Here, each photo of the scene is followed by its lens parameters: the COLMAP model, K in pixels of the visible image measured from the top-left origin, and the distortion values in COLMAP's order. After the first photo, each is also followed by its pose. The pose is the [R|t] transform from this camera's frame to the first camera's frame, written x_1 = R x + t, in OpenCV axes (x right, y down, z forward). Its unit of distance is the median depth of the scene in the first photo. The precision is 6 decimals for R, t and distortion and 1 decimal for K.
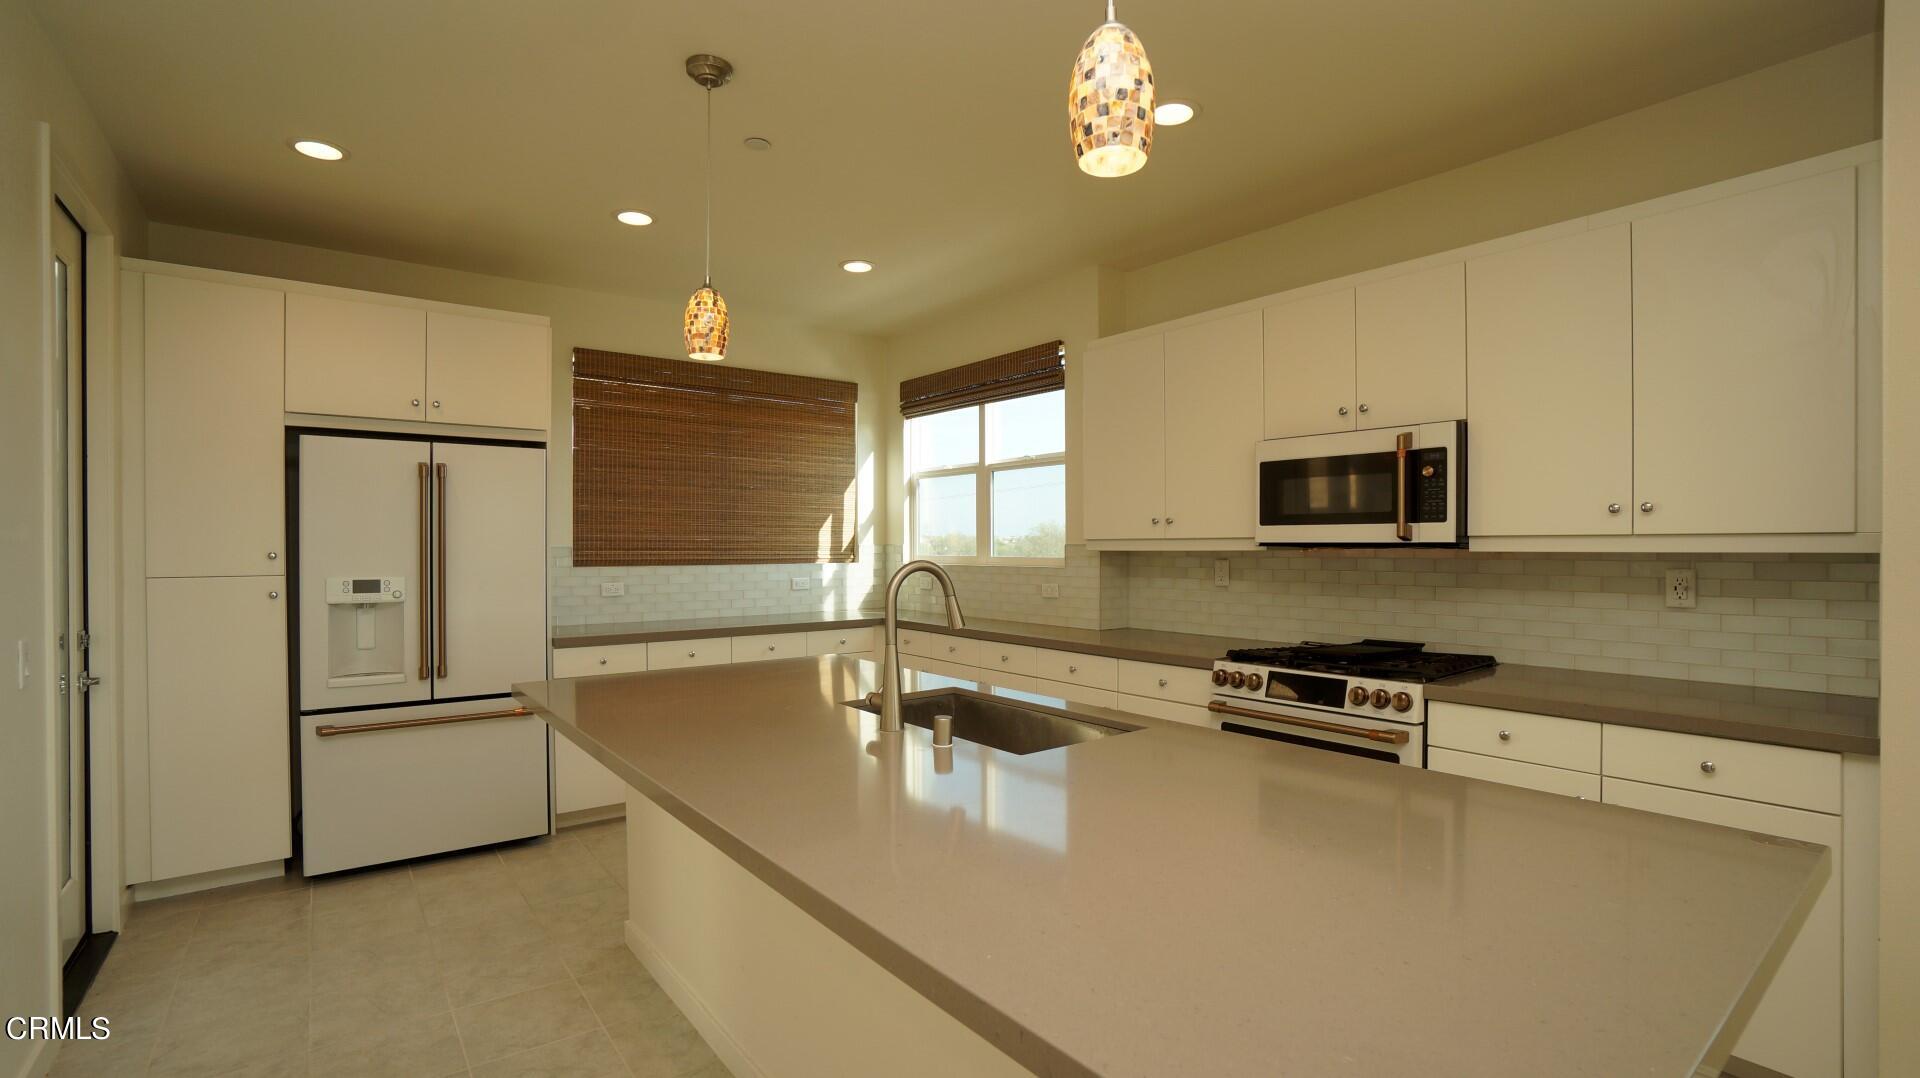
lens RADIAL K [[866.2, 0, 964.3], [0, 866.2, 545.7], [0, 0, 1]] dist [-0.046388, 0.014798]
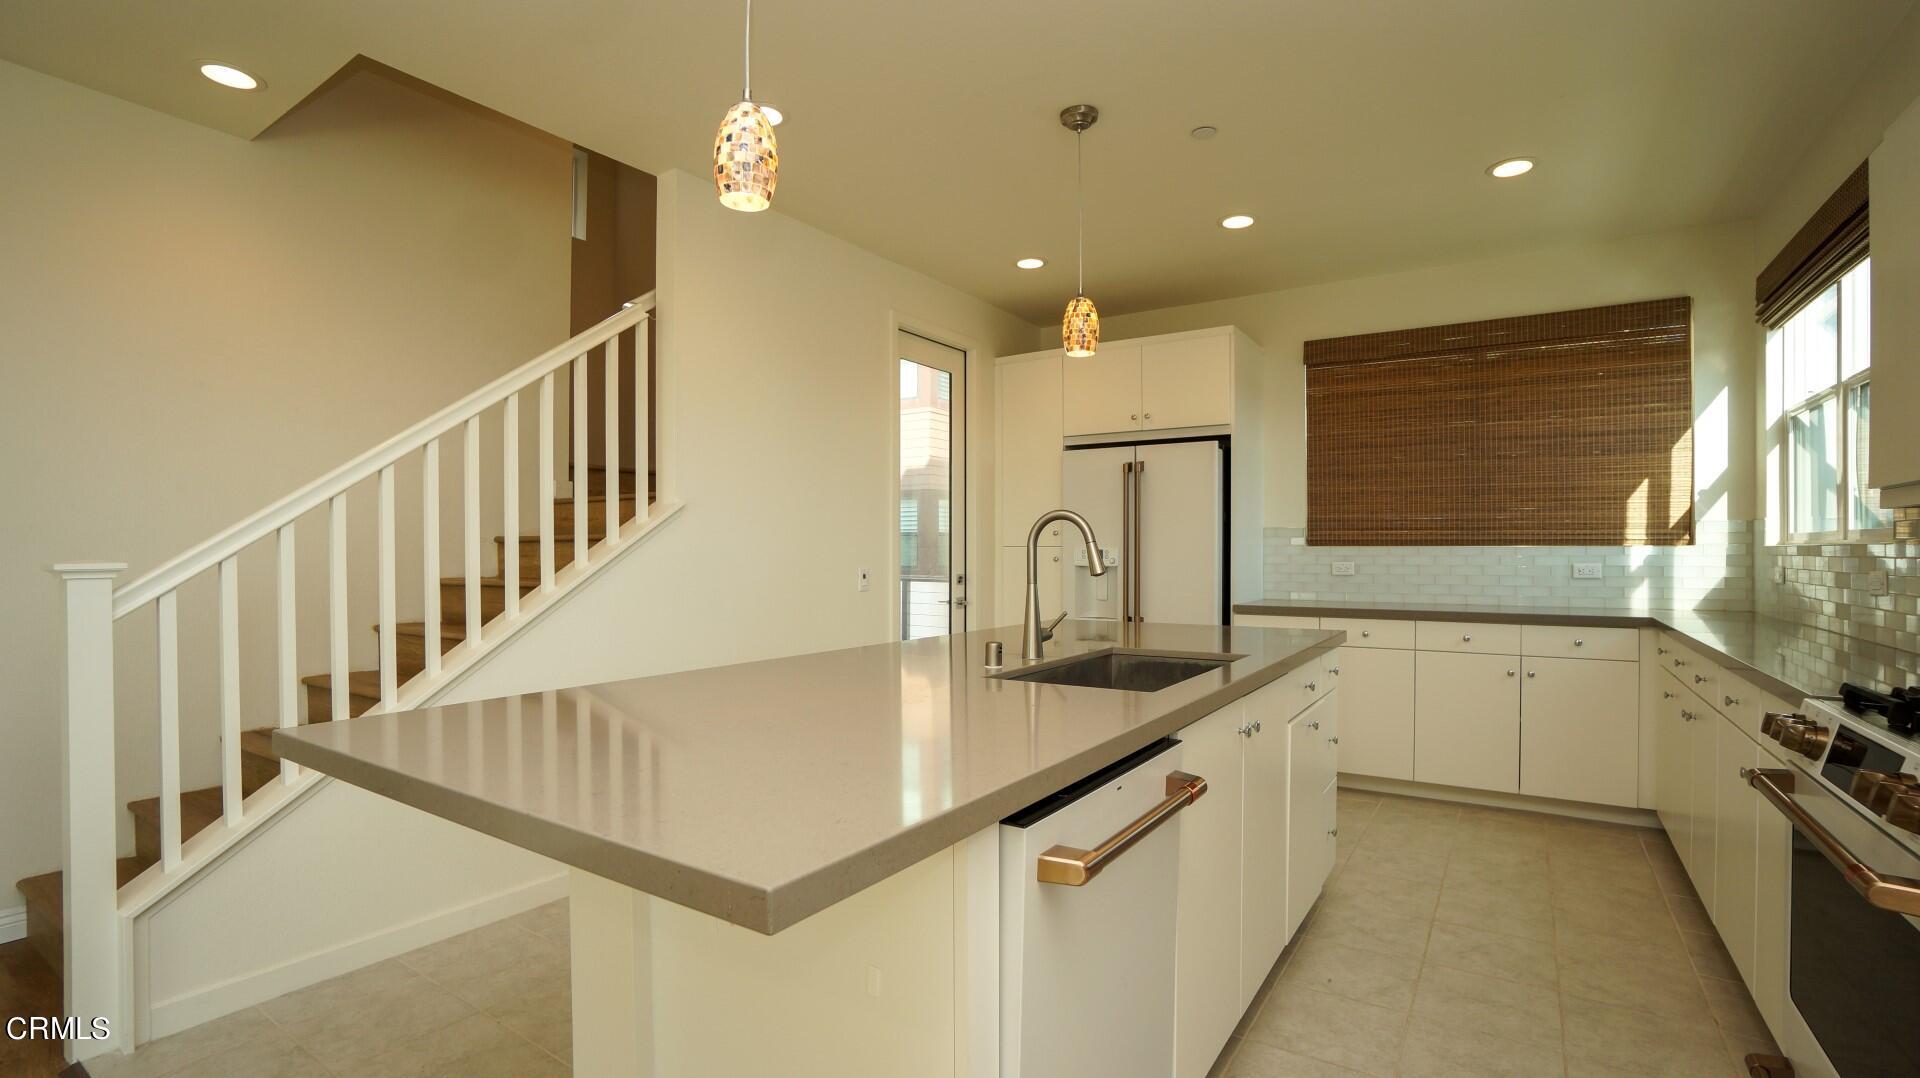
lens RADIAL K [[857.2, 0, 965.8], [0, 857.2, 550.5], [0, 0, 1]] dist [-0.050640, 0.011088]
pose [[0.314352, 0.000337, -0.949306, 0.452896], [-0.002764, 0.999996, -0.000560, 0.034737], [0.949302, 0.002800, 0.314352, 0.278579]]
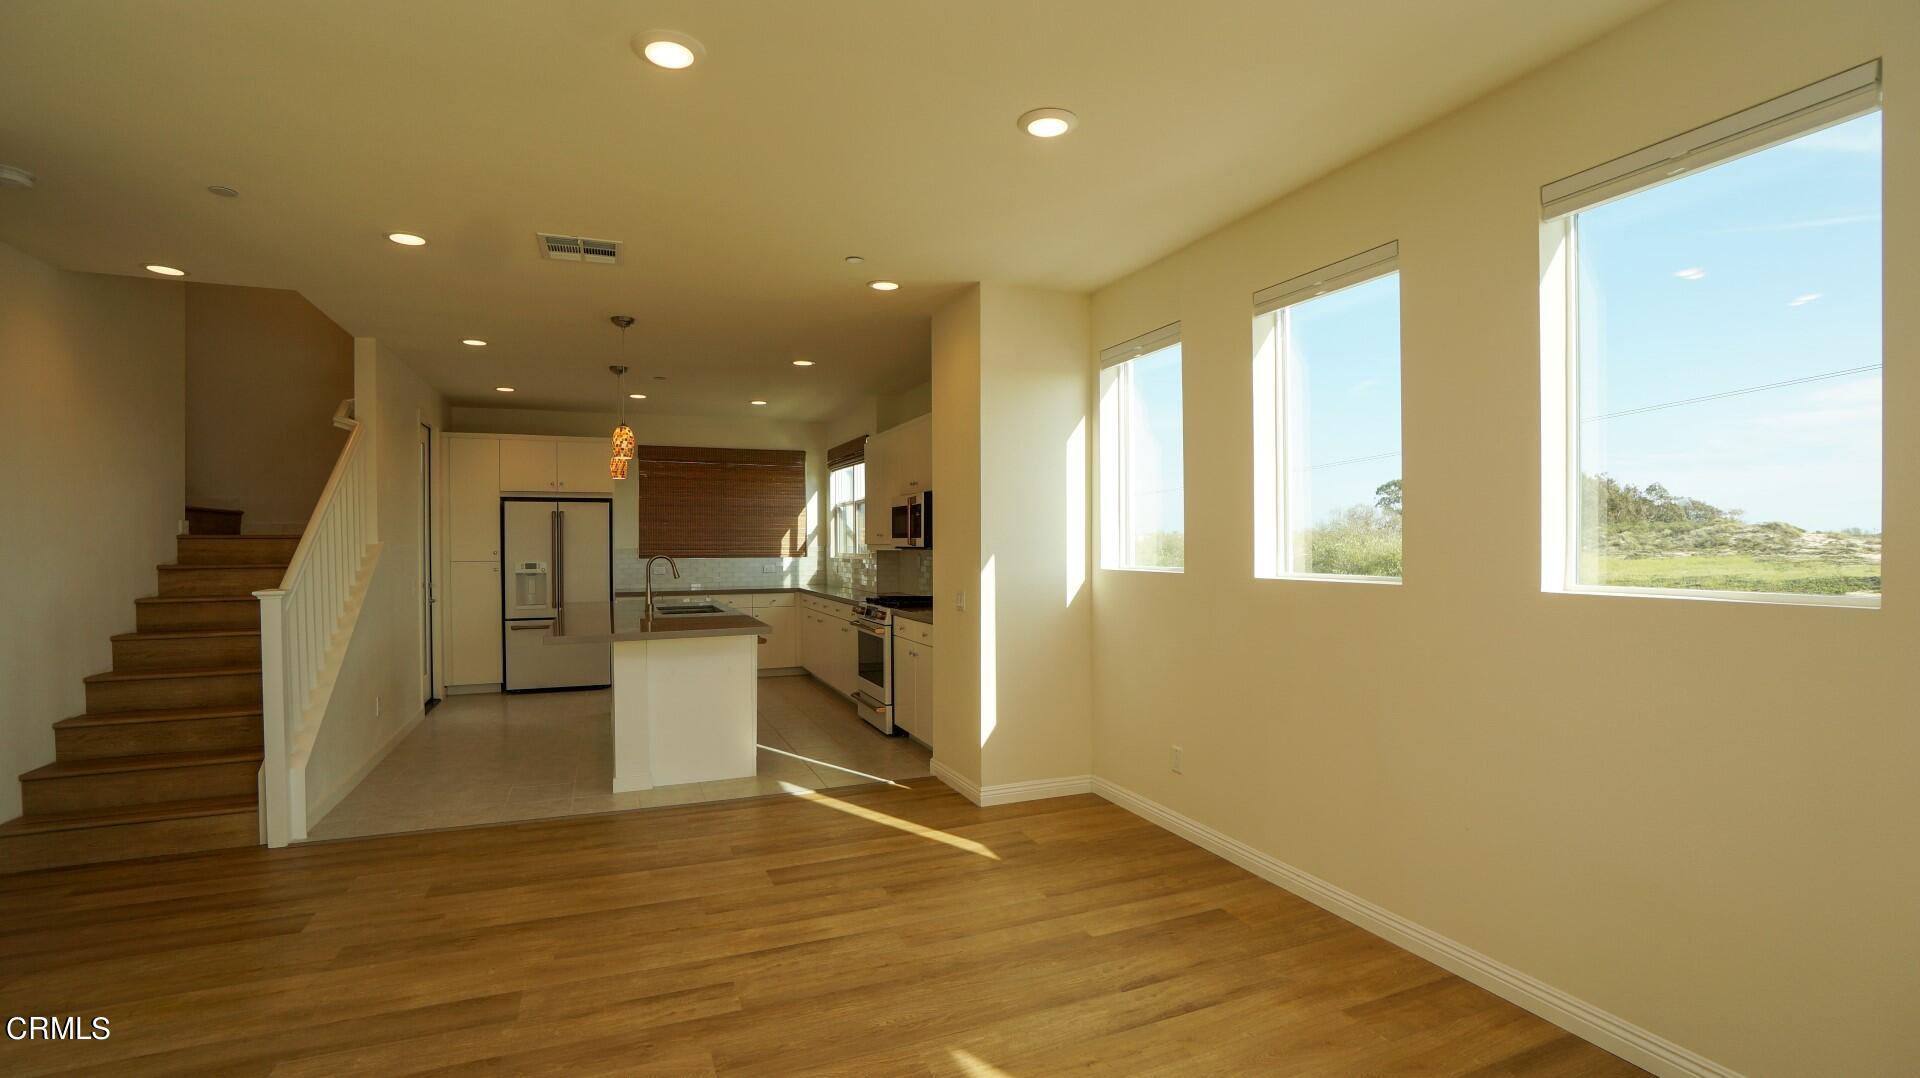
lens RADIAL K [[866.2, 0, 949.6], [0, 866.2, 543.5], [0, 0, 1]] dist [-0.046388, 0.014798]
pose [[0.961864, -0.002077, -0.273519, 0.810135], [0.001913, 0.999998, -0.000865, -0.006891], [0.273520, 0.000309, 0.961866, -0.732187]]
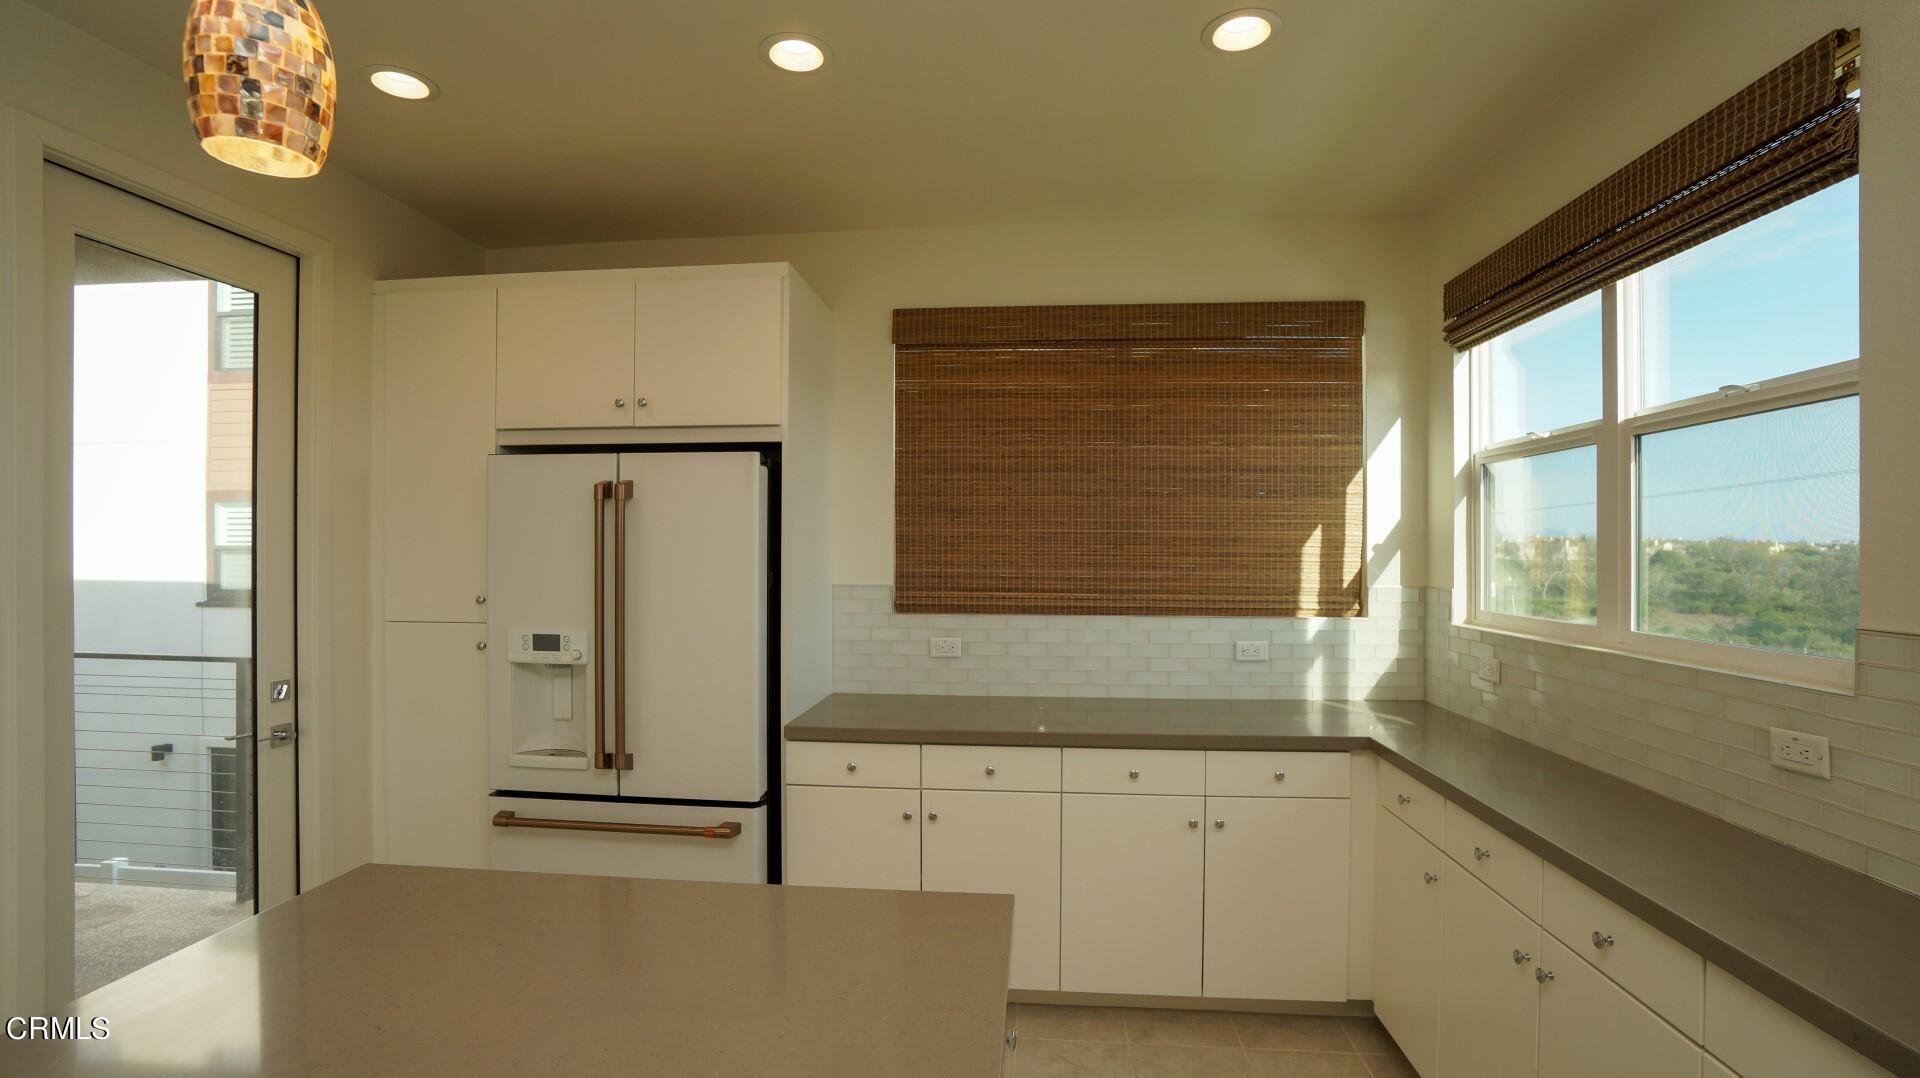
lens RADIAL K [[857.2, 0, 959.2], [0, 857.2, 549.1], [0, 0, 1]] dist [-0.050640, 0.011088]
pose [[0.725107, 0.003955, -0.688624, 0.086810], [-0.004743, 0.999988, 0.000749, -0.032414], [0.688620, 0.002723, 0.725118, 0.551724]]
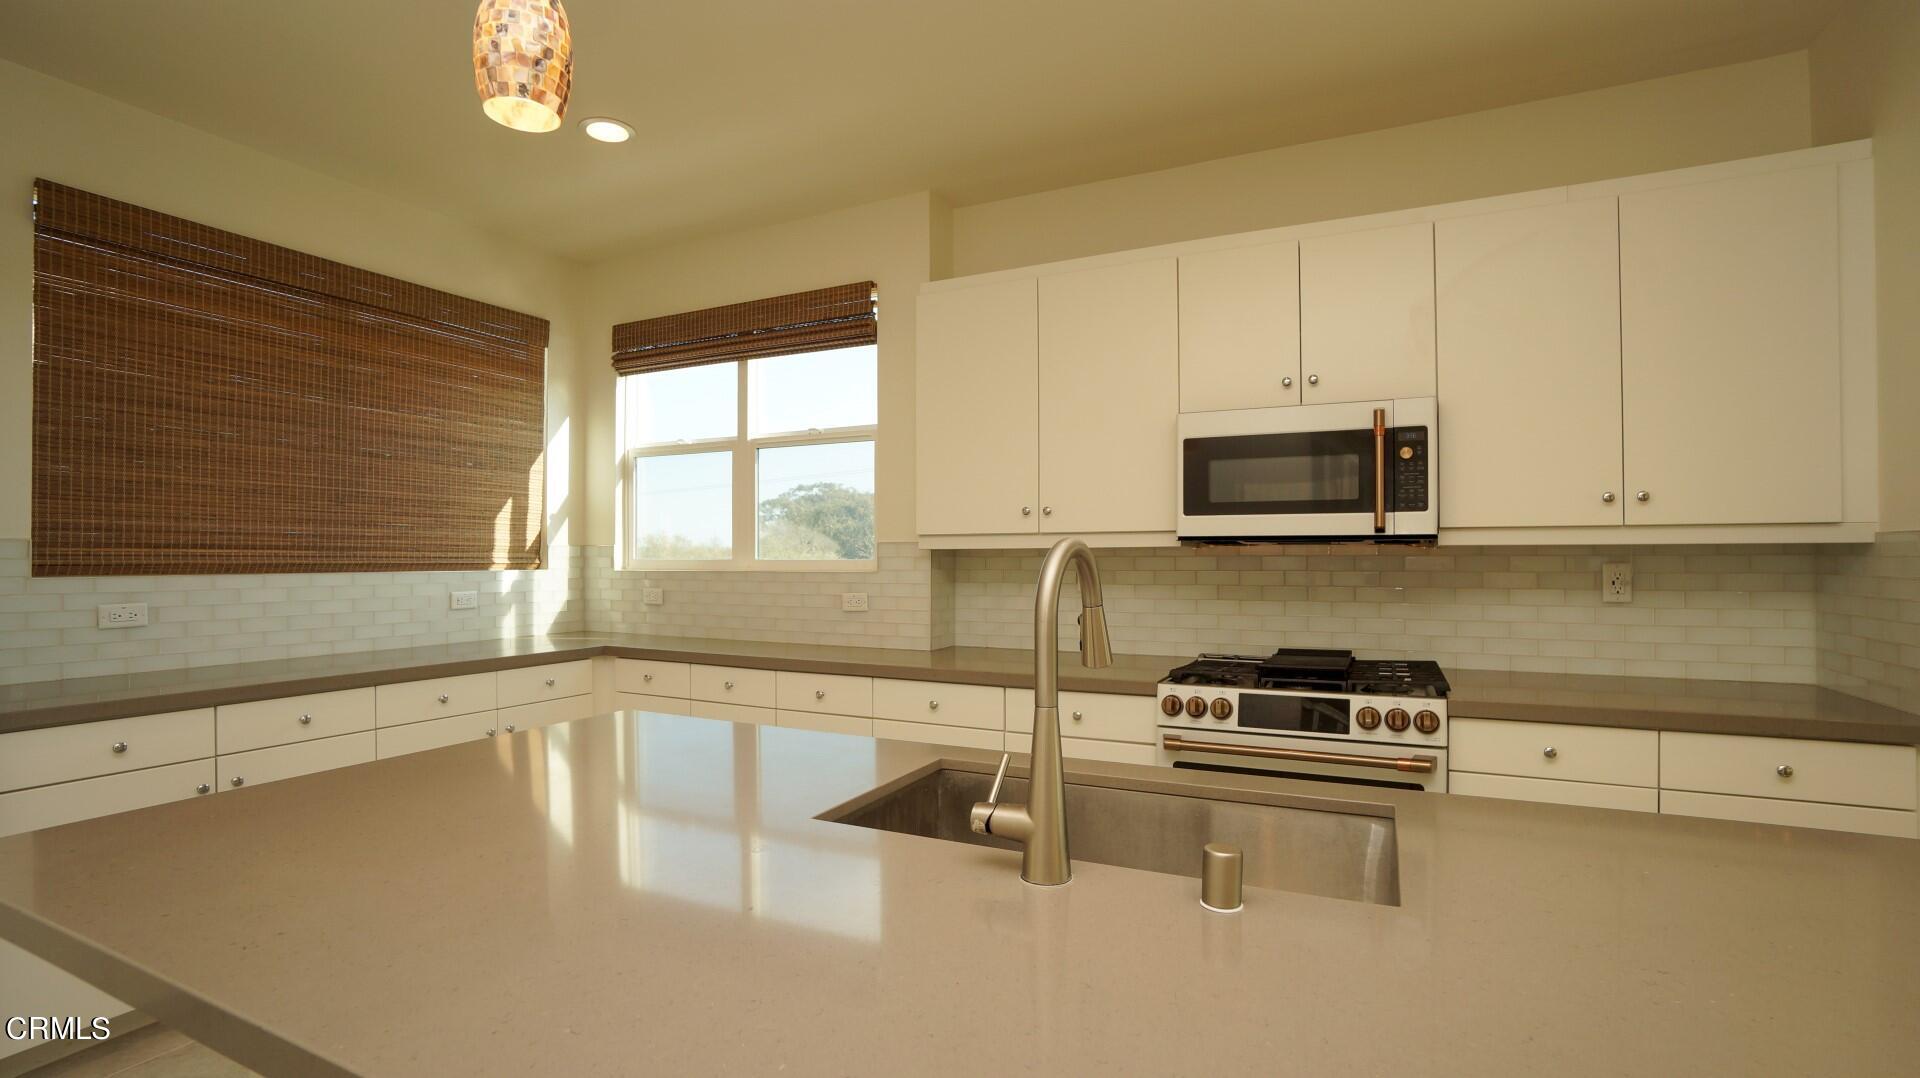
lens RADIAL K [[866.2, 0, 962.9], [0, 866.2, 550.2], [0, 0, 1]] dist [-0.046388, 0.014798]
pose [[0.899845, 0.004124, 0.436190, -0.163514], [-0.000214, 0.999959, -0.009012, 0.013473], [-0.436210, 0.008016, 0.899809, 0.274918]]
